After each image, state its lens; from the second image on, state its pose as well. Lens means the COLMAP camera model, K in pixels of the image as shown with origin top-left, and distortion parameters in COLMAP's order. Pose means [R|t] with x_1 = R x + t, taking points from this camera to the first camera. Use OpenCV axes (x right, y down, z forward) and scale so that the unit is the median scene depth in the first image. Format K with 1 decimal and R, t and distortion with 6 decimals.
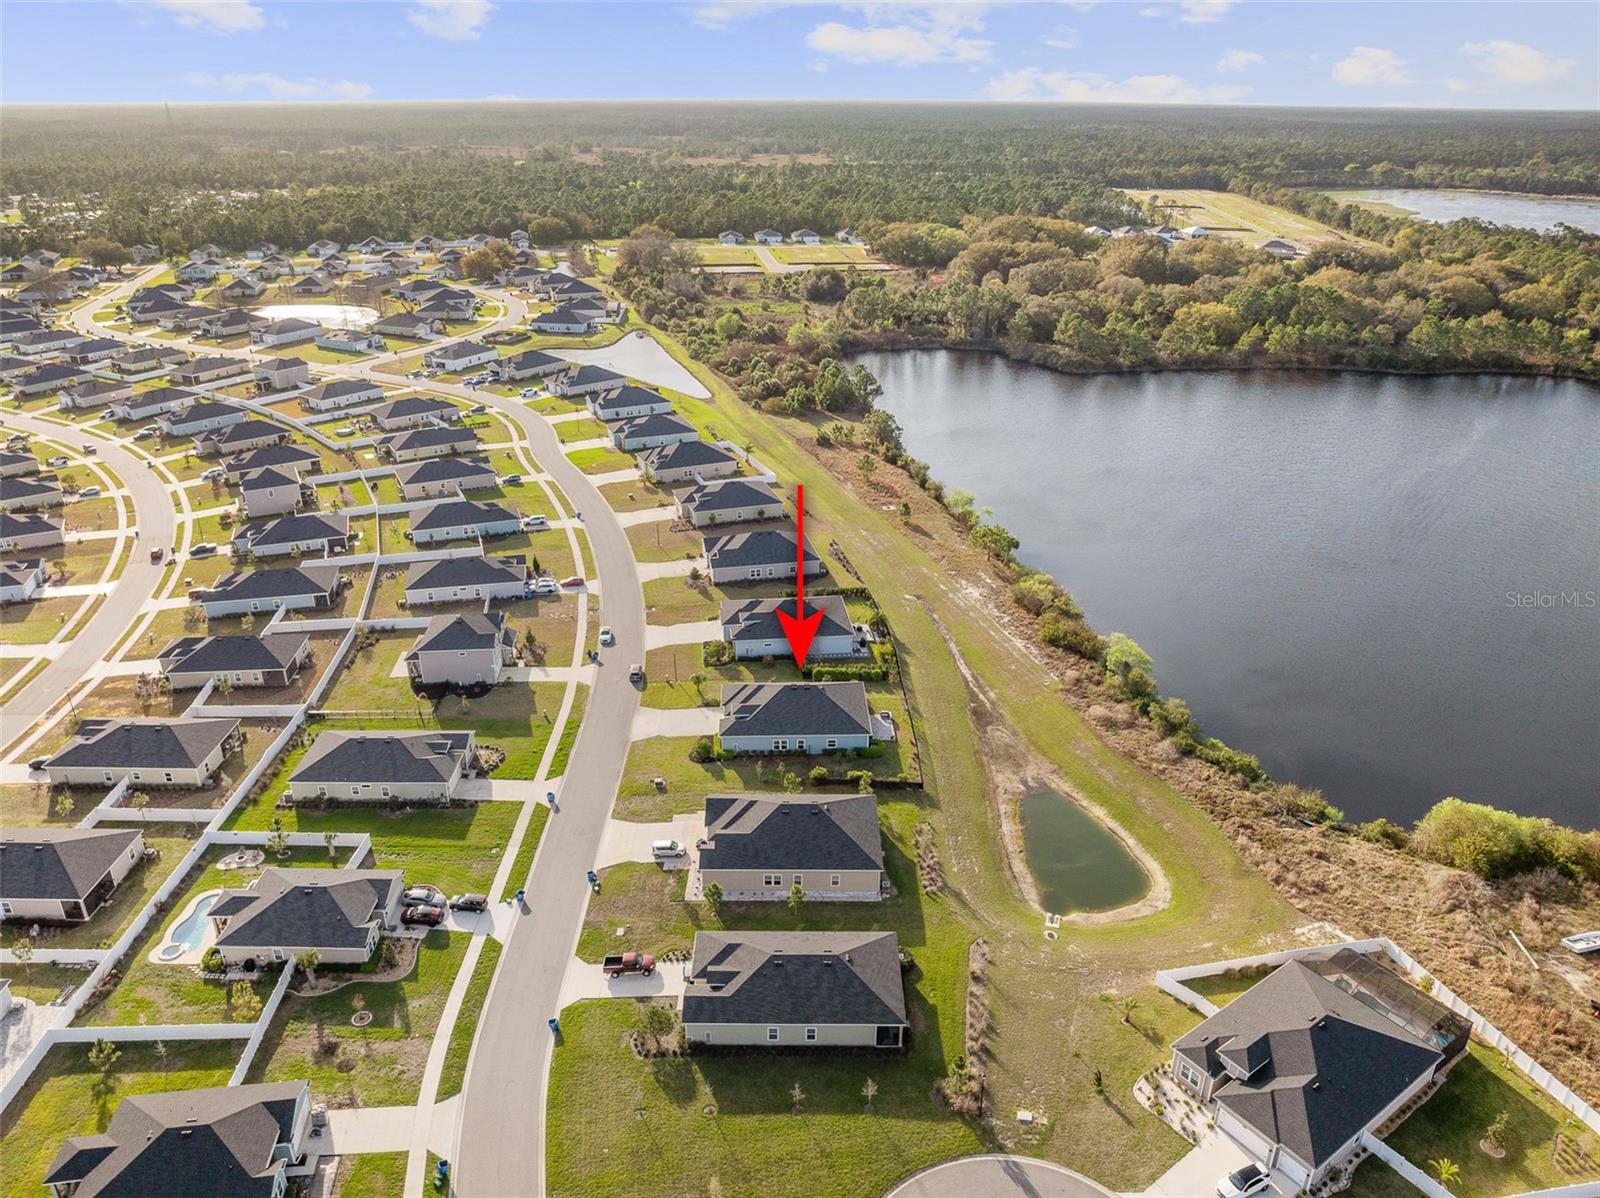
lens RADIAL K [[1124.4, 0, 787.3], [0, 1124.4, 595.0], [0, 0, 1]] dist [-0.034069, -0.000826]
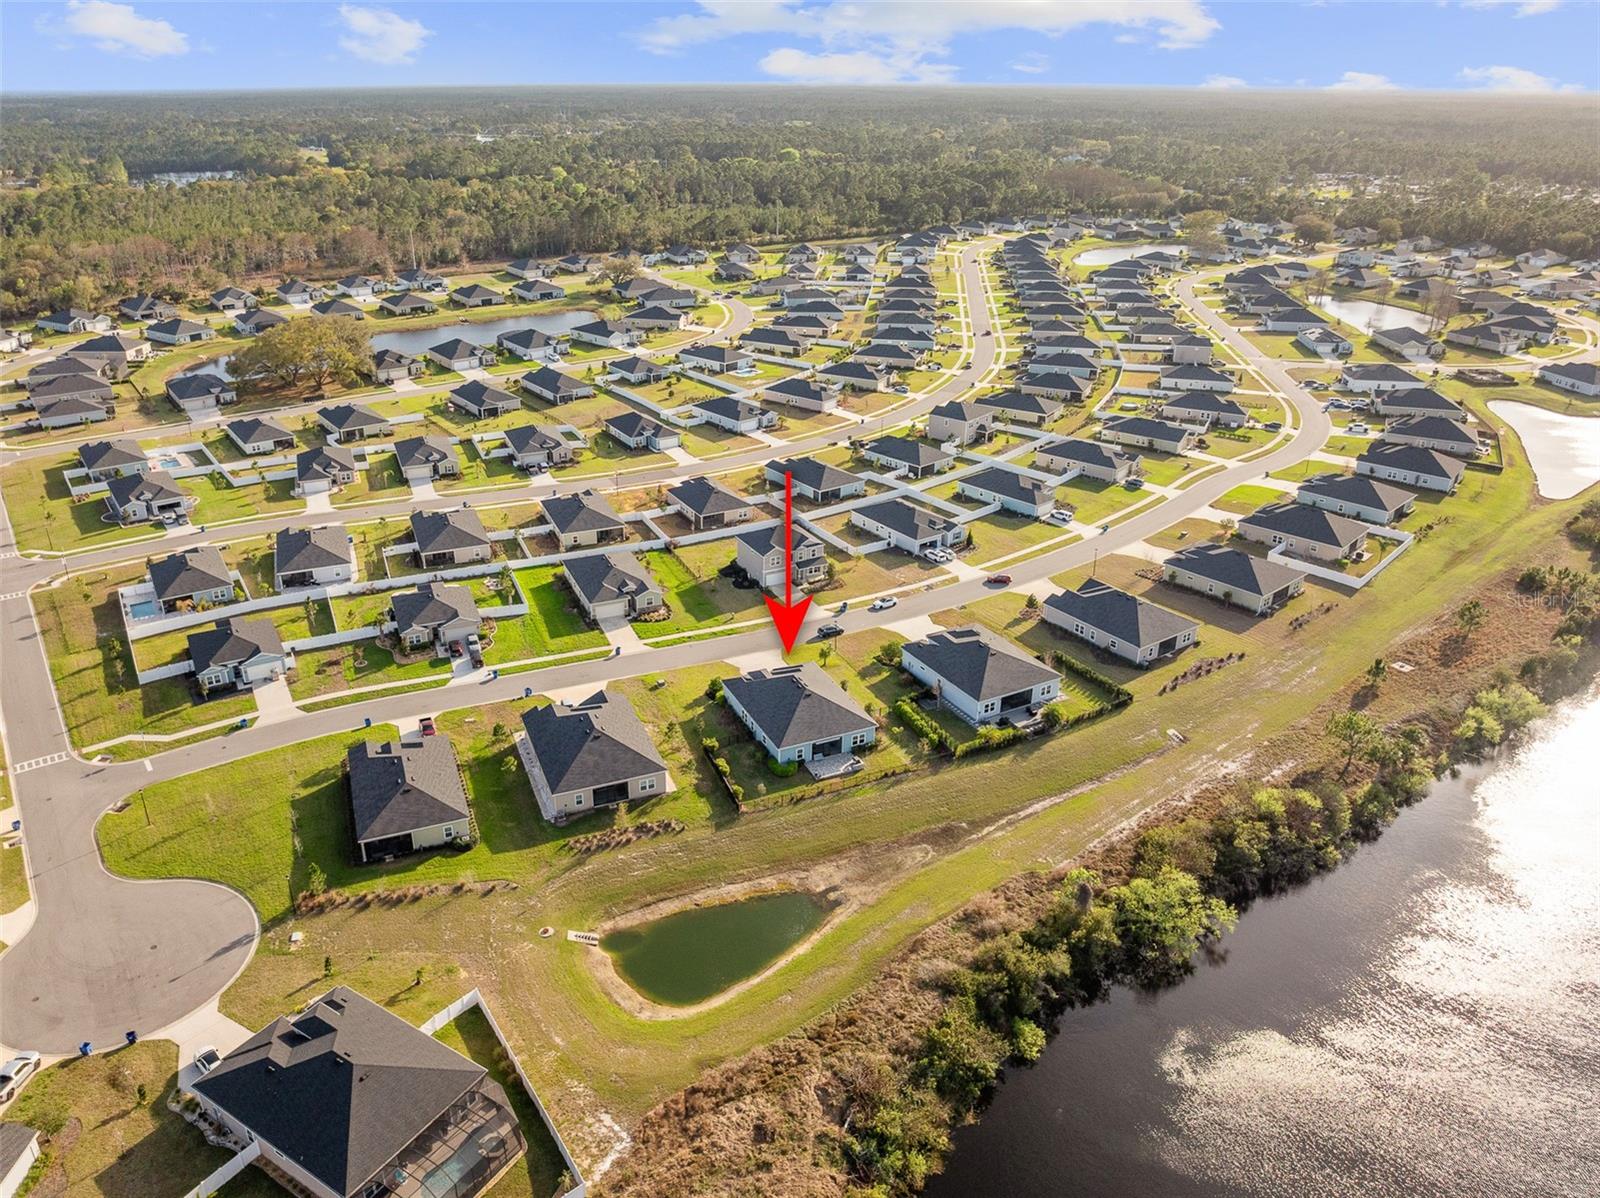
lens RADIAL K [[1120.4, 0, 800.0], [0, 1120.4, 599.0], [0, 0, 1]] dist [-0.037149, -0.003150]
pose [[0.400071, 0.388362, -0.830132, 0.754289], [-0.373814, 0.896156, 0.239096, -0.210336], [0.836784, 0.214659, 0.503701, 0.447773]]
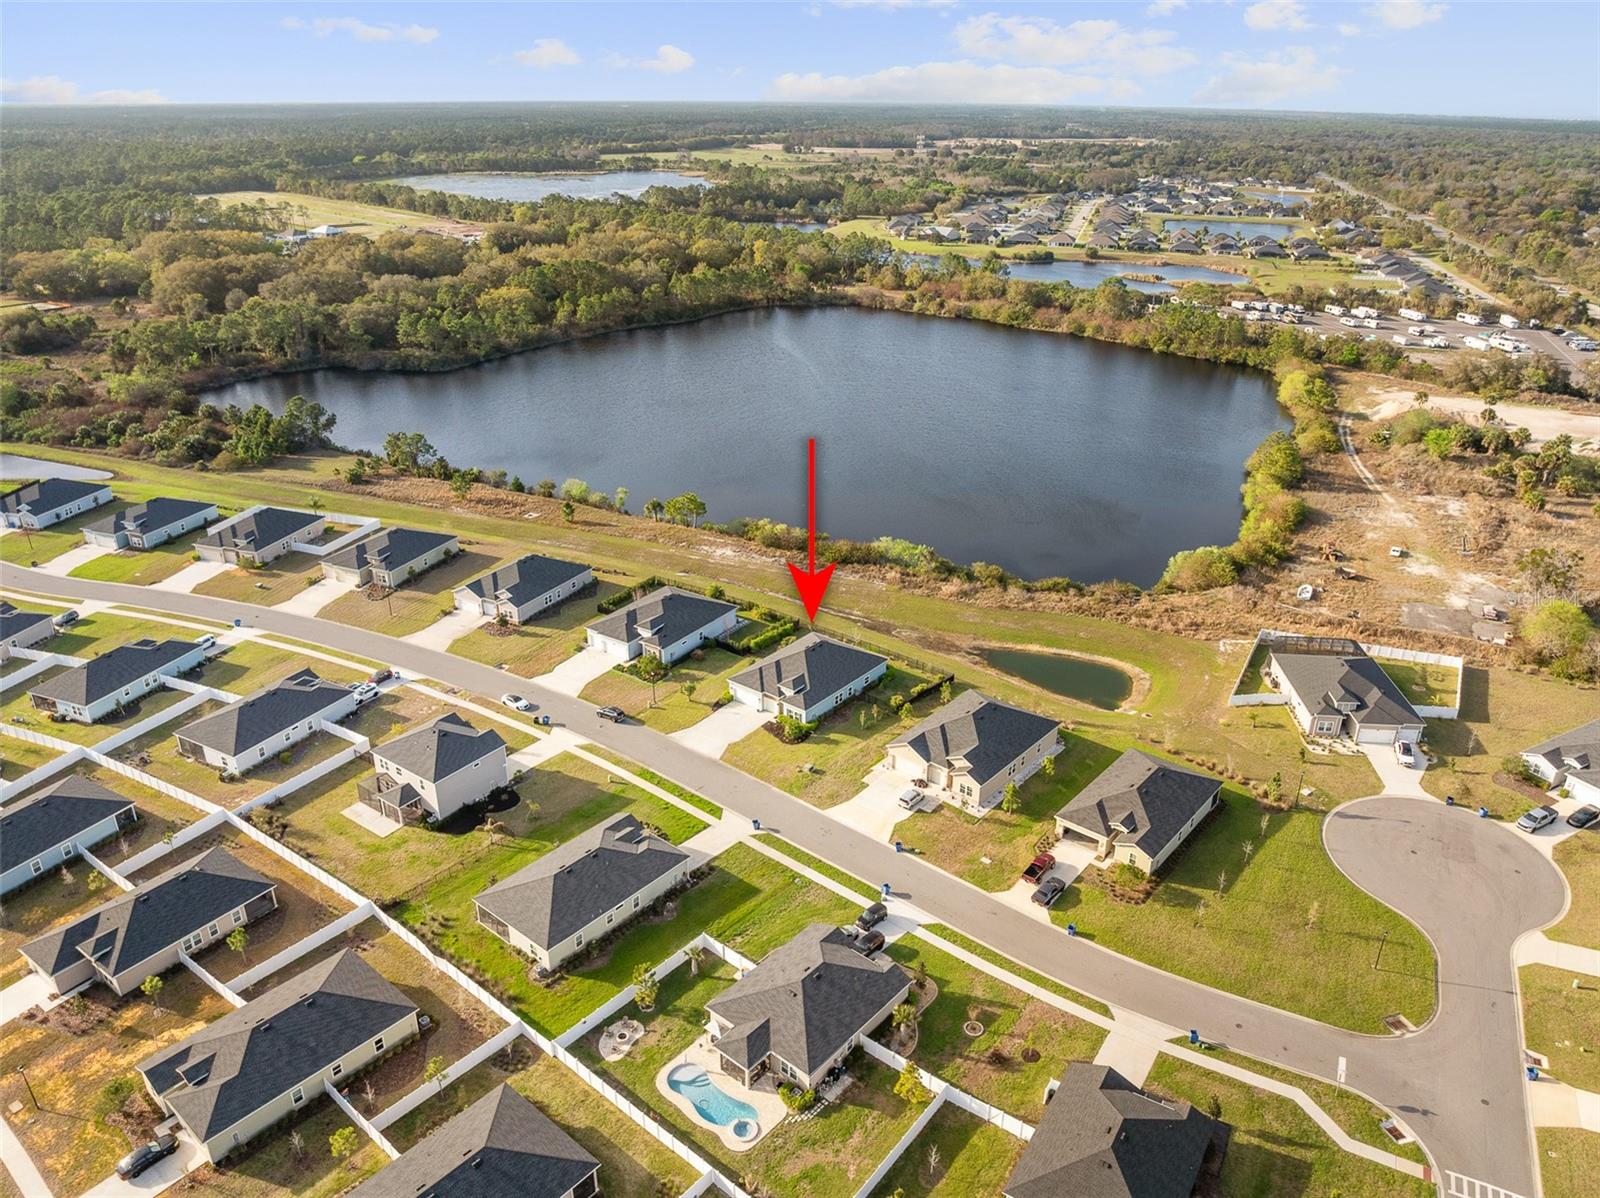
lens RADIAL K [[1120.4, 0, 800.0], [0, 1120.4, 599.0], [0, 0, 1]] dist [-0.037149, -0.003150]
pose [[0.646781, -0.311587, 0.696123, -0.675512], [0.306065, 0.942058, 0.137297, -0.104329], [-0.698569, 0.124258, 0.704671, 0.232680]]
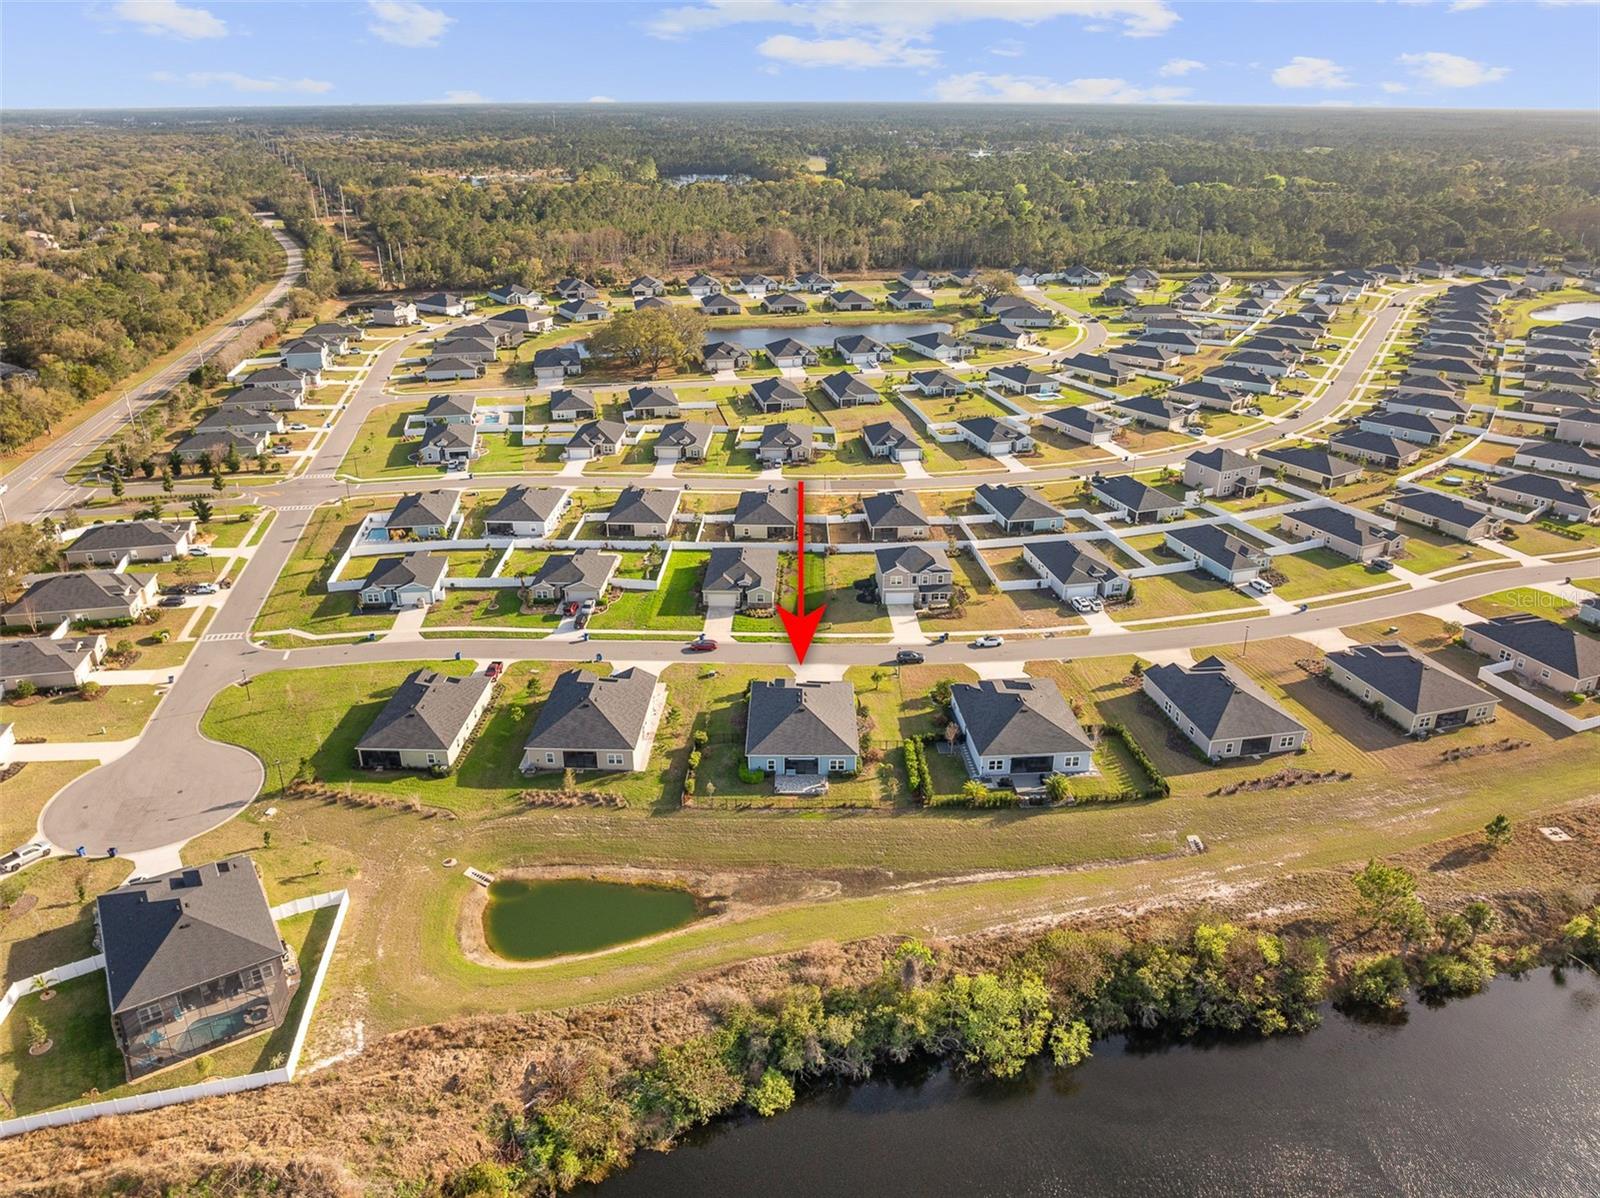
lens RADIAL K [[1115.0, 0, 830.4], [0, 1115.0, 605.7], [0, 0, 1]] dist [-0.037843, -0.003068]
pose [[-0.004354, 0.416763, -0.909005, 0.815077], [-0.408475, 0.828977, 0.382028, -0.349247], [0.912759, 0.372969, 0.166628, 0.769830]]
